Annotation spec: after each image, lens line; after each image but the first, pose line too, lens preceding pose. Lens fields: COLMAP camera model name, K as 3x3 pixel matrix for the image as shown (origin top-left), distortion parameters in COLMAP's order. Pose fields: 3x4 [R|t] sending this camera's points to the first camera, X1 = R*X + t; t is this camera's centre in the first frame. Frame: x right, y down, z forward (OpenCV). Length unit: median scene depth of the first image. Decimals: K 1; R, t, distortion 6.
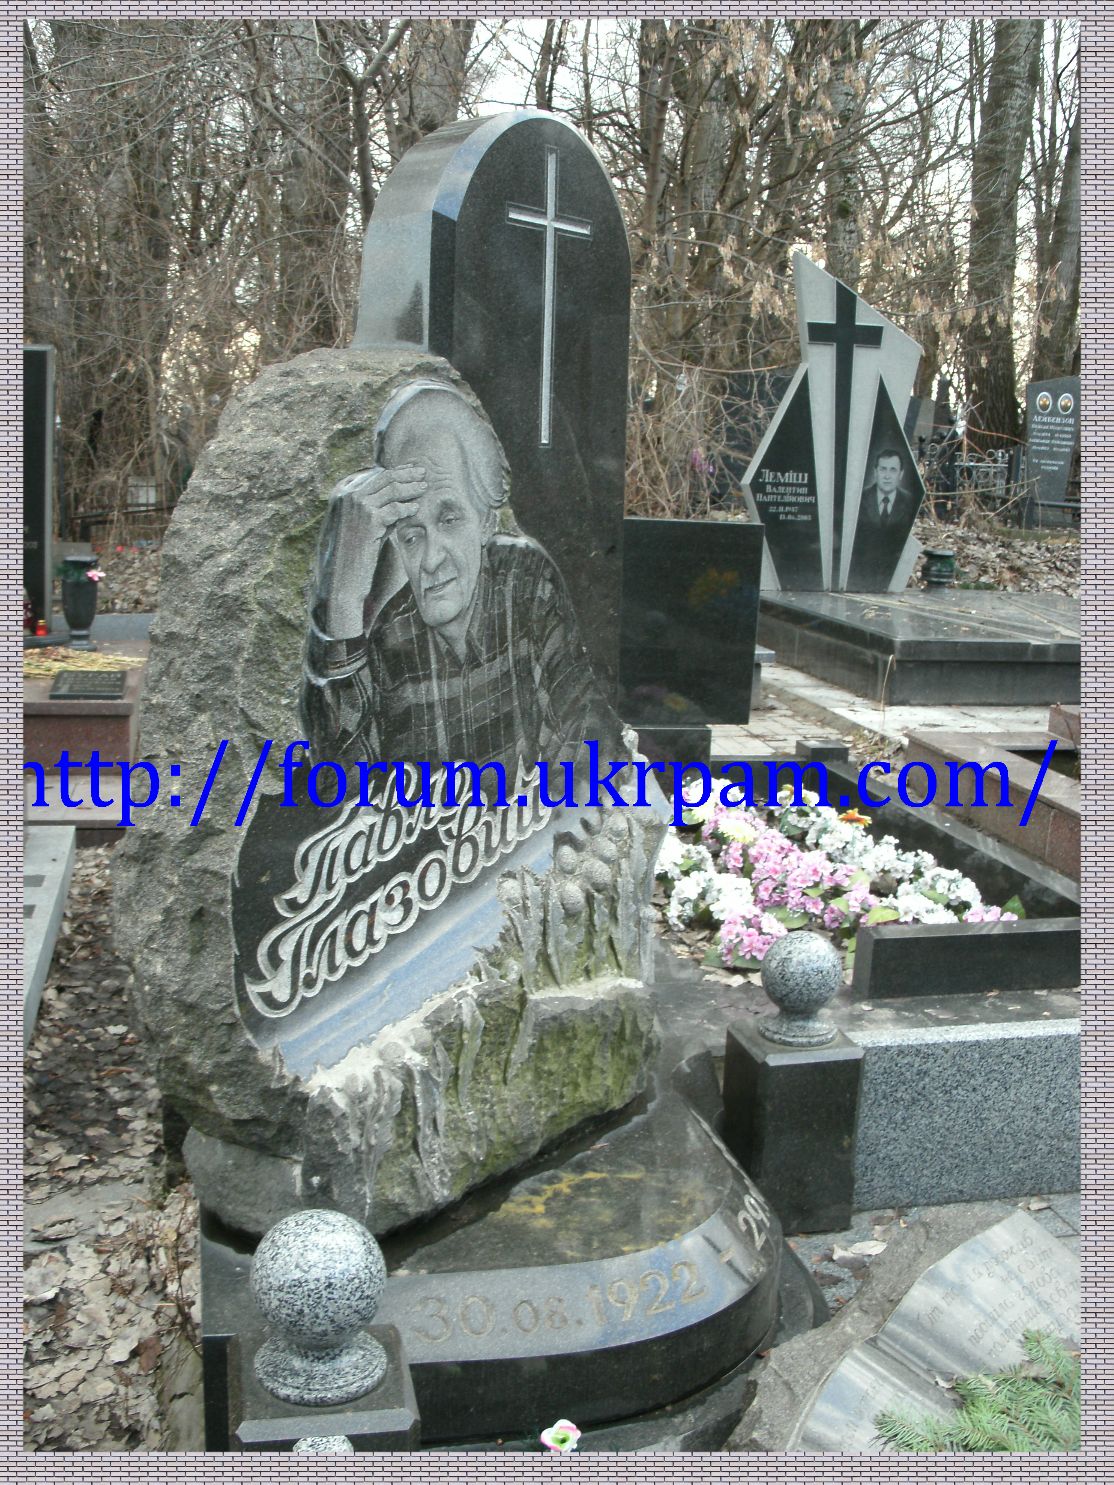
lens RADIAL K [[1547.9, 0, 557.0], [0, 1547.9, 742.5], [0, 0, 1]] dist [-0.262800, 0.281239]
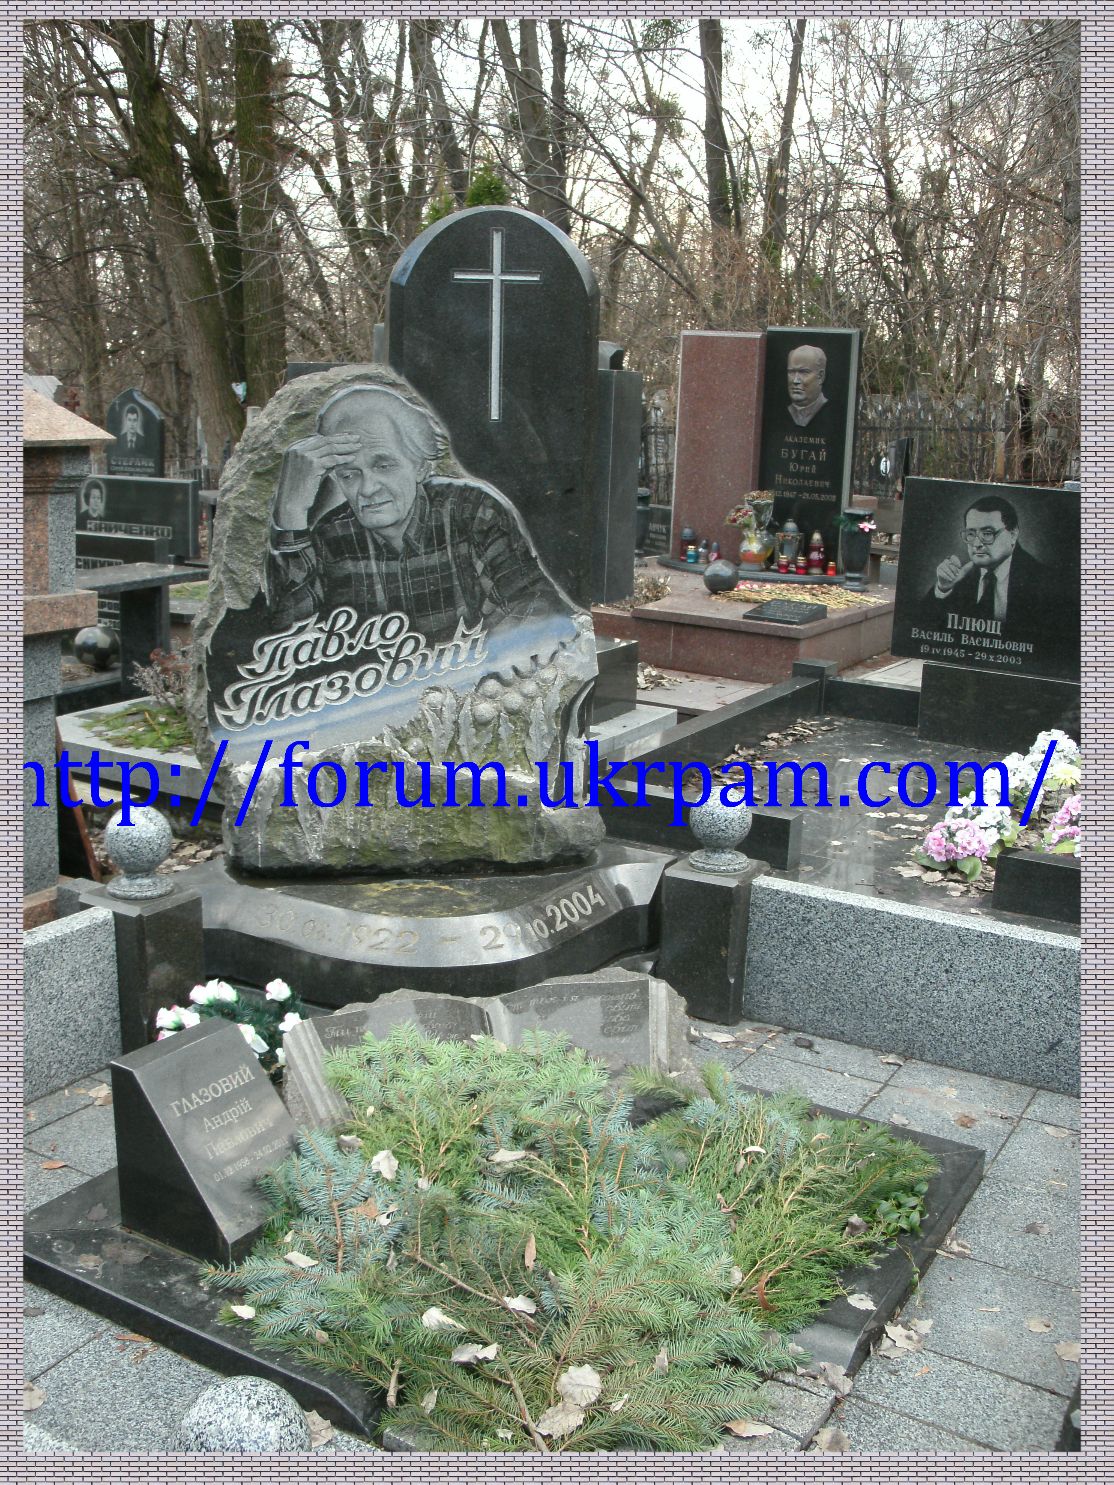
lens RADIAL K [[1547.9, 0, 557.0], [0, 1547.9, 742.5], [0, 0, 1]] dist [-0.262800, 0.281239]
pose [[0.732396, 0.135930, -0.667172, 1.245379], [-0.123352, 0.990144, 0.066322, 0.020903], [0.669612, 0.033723, 0.741945, -0.108651]]
